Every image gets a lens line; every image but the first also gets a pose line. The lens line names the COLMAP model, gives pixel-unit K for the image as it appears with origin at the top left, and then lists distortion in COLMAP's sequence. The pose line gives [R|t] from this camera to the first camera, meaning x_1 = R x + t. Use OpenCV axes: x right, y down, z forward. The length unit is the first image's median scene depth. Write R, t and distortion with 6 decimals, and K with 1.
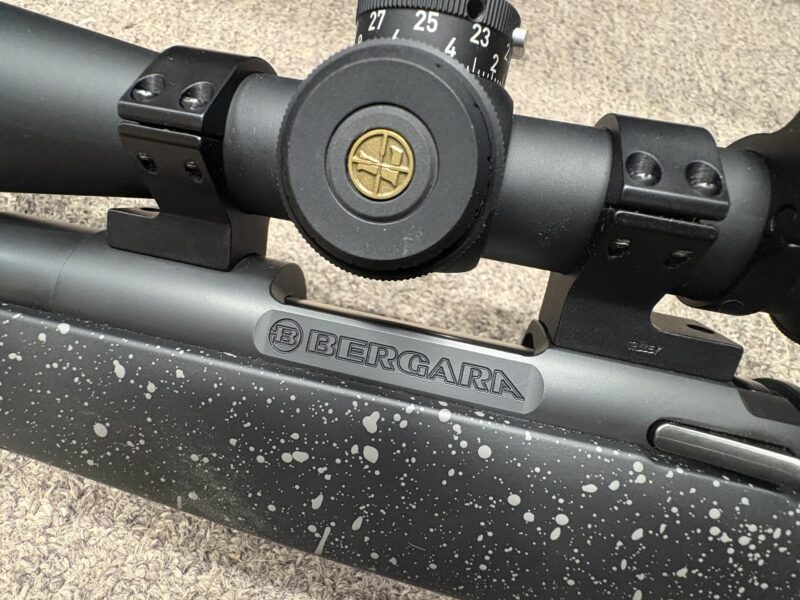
lens RADIAL K [[434.6, 0, 400.0], [0, 434.6, 300.0], [0, 0, 1]] dist [0.002374, -0.000028]
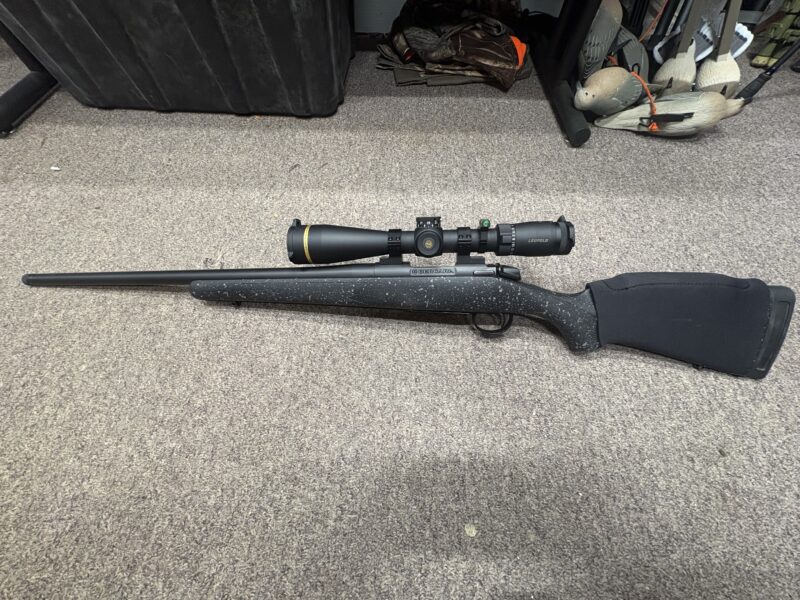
lens RADIAL K [[317.4, 0, 400.0], [0, 317.4, 300.0], [0, 0, 1]] dist [-0.000770, 0.000110]
pose [[0.978541, -0.206019, 0.003797, -0.540109], [0.206049, 0.978481, -0.010918, 0.451606], [-0.001466, 0.011466, 0.999933, -3.332866]]
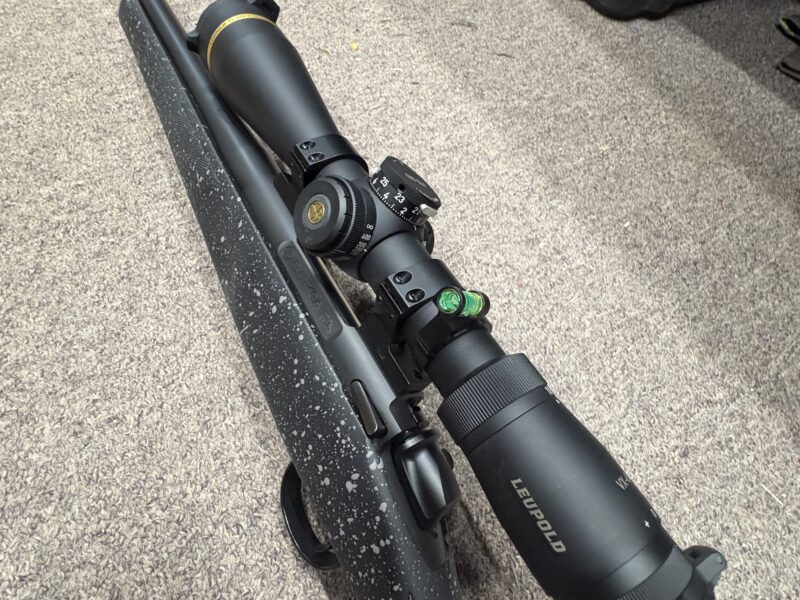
lens RADIAL K [[424.4, 0, 400.0], [0, 424.4, 300.0], [0, 0, 1]] dist [0.000534, 0.000575]
pose [[0.688550, 0.632583, -0.354594, 1.067392], [-0.656859, 0.751234, 0.064688, -0.257253], [0.307303, 0.188378, 0.932780, -0.864230]]
